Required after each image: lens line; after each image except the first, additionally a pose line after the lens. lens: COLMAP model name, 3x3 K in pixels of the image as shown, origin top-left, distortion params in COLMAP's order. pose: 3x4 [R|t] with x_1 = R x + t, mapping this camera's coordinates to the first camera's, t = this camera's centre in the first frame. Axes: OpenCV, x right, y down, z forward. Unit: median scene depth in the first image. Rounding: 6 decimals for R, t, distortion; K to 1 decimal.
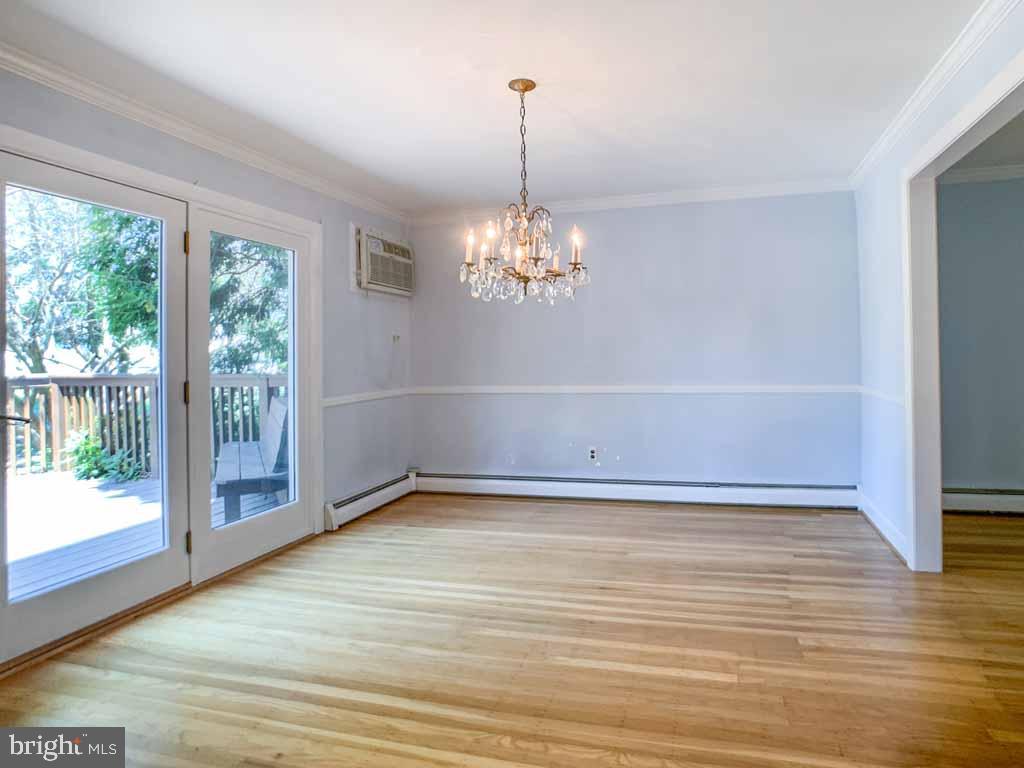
lens RADIAL K [[575.8, 0, 511.5], [0, 575.8, 342.4], [0, 0, 1]] dist [0.002979, 0.000124]
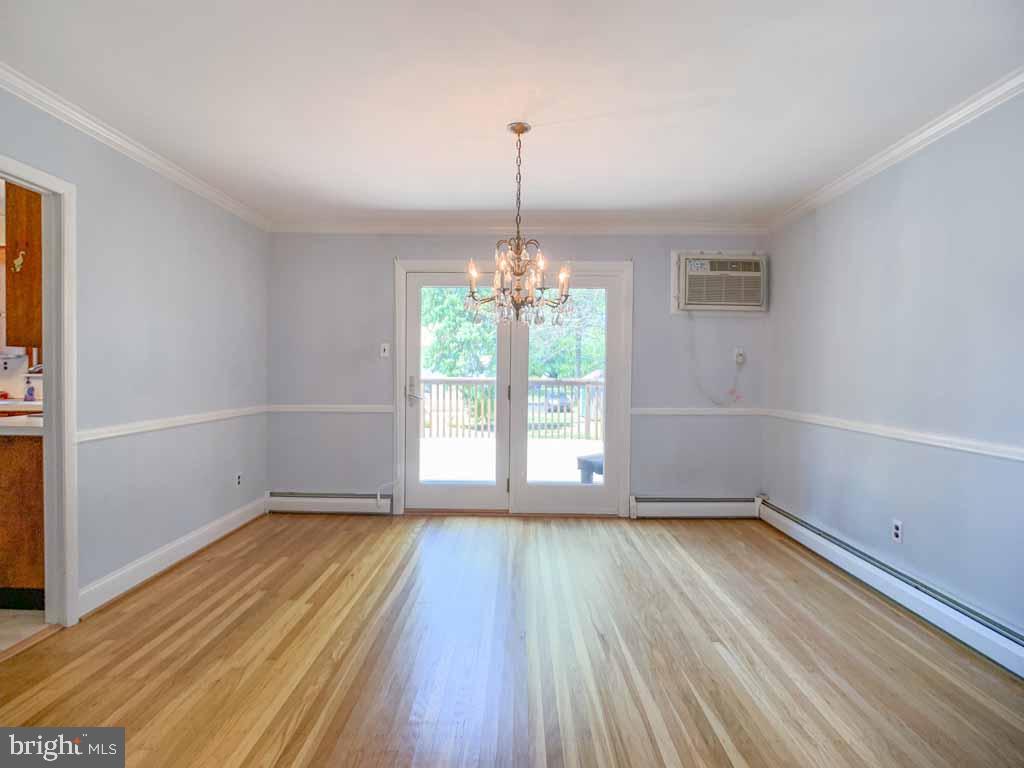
lens RADIAL K [[521.0, 0, 515.6], [0, 521.0, 365.6], [0, 0, 1]] dist [-0.027028, -0.000738]
pose [[0.285181, 0.014583, -0.958363, 0.588070], [0.005673, 0.999841, 0.016902, -0.008078], [0.958457, -0.010257, 0.285053, 0.426784]]
